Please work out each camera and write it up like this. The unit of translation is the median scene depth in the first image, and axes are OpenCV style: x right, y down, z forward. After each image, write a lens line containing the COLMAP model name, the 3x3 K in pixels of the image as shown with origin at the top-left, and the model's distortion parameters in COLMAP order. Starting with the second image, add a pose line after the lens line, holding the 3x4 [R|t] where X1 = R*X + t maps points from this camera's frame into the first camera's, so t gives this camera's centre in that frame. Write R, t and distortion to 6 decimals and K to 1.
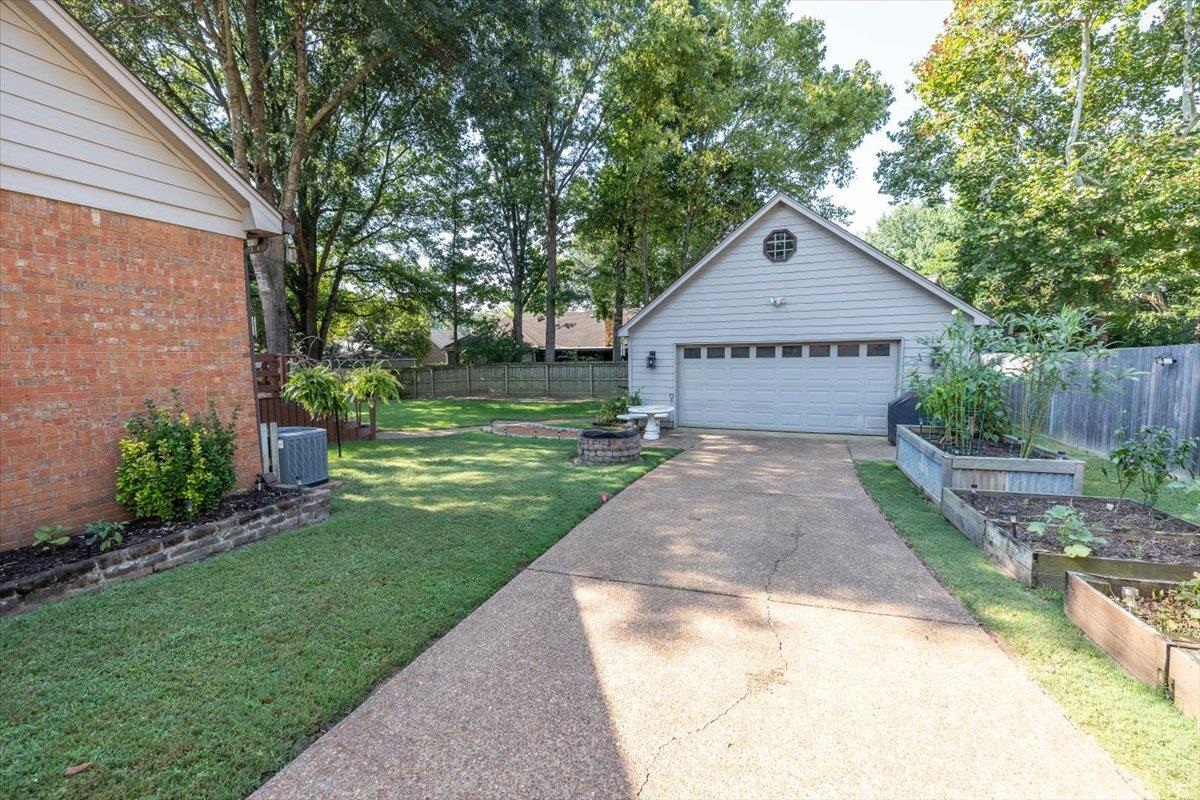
lens RADIAL K [[501.1, 0, 596.1], [0, 501.1, 401.0], [0, 0, 1]] dist [0.000437, 0.000242]
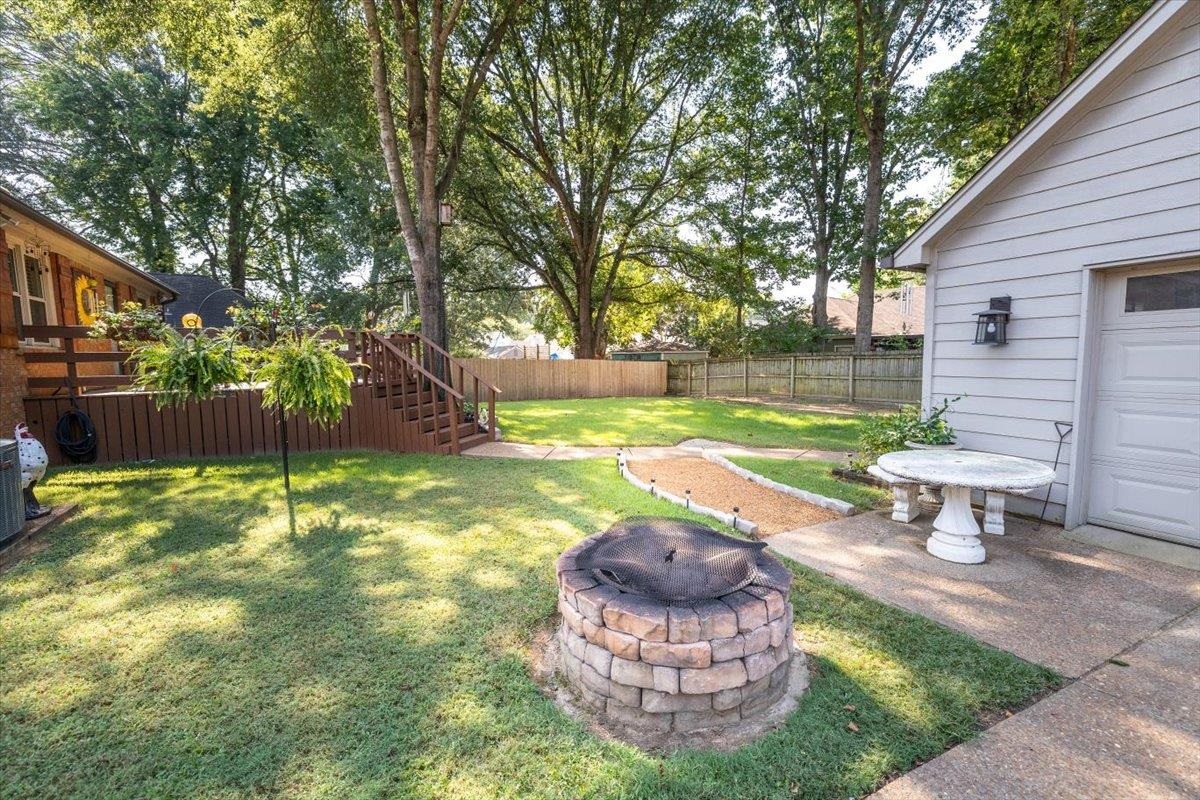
lens RADIAL K [[501.1, 0, 596.1], [0, 501.1, 401.0], [0, 0, 1]] dist [0.000437, 0.000242]
pose [[0.775334, 0.053910, -0.629246, 0.055419], [-0.052062, 0.998415, 0.021389, -0.008700], [0.629401, 0.016176, 0.776912, 0.255940]]
